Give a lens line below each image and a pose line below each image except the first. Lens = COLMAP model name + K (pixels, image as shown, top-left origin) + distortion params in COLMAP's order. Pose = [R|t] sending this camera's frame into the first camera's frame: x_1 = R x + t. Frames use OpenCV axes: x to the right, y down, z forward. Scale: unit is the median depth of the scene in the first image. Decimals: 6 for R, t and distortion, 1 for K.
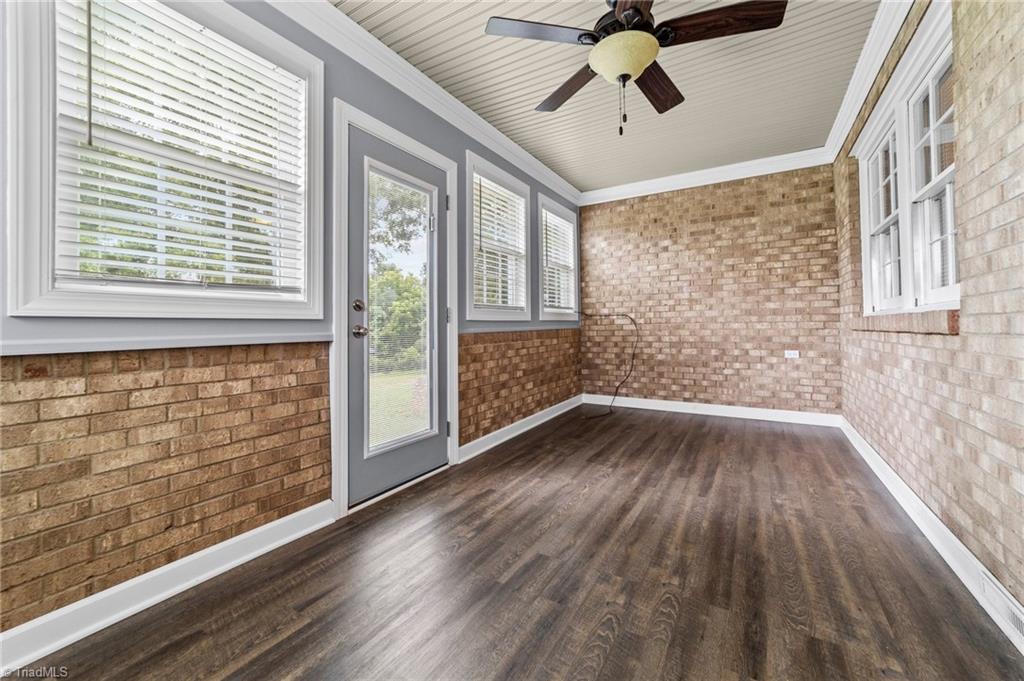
lens RADIAL K [[403.6, 0, 509.6], [0, 403.6, 335.7], [0, 0, 1]] dist [-0.014745, 0.008364]
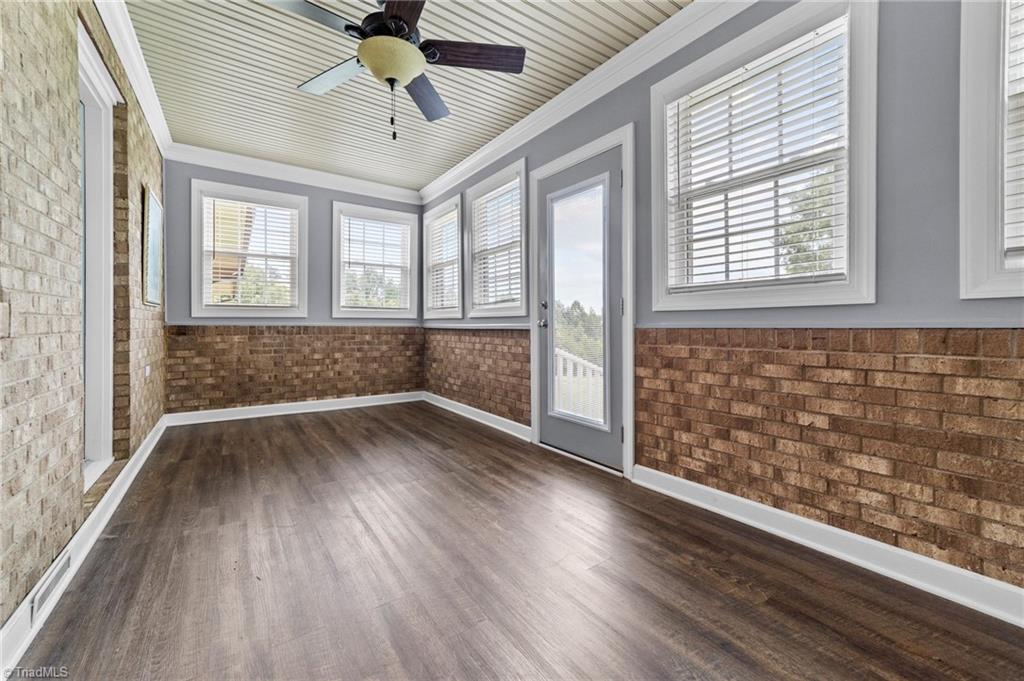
lens RADIAL K [[403.6, 0, 509.6], [0, 403.6, 335.7], [0, 0, 1]] dist [-0.014745, 0.008364]
pose [[-0.397862, 0.049901, -0.916087, 0.758067], [-0.002635, 0.998453, 0.055532, -0.035968], [0.917442, 0.024508, -0.397115, 1.123815]]
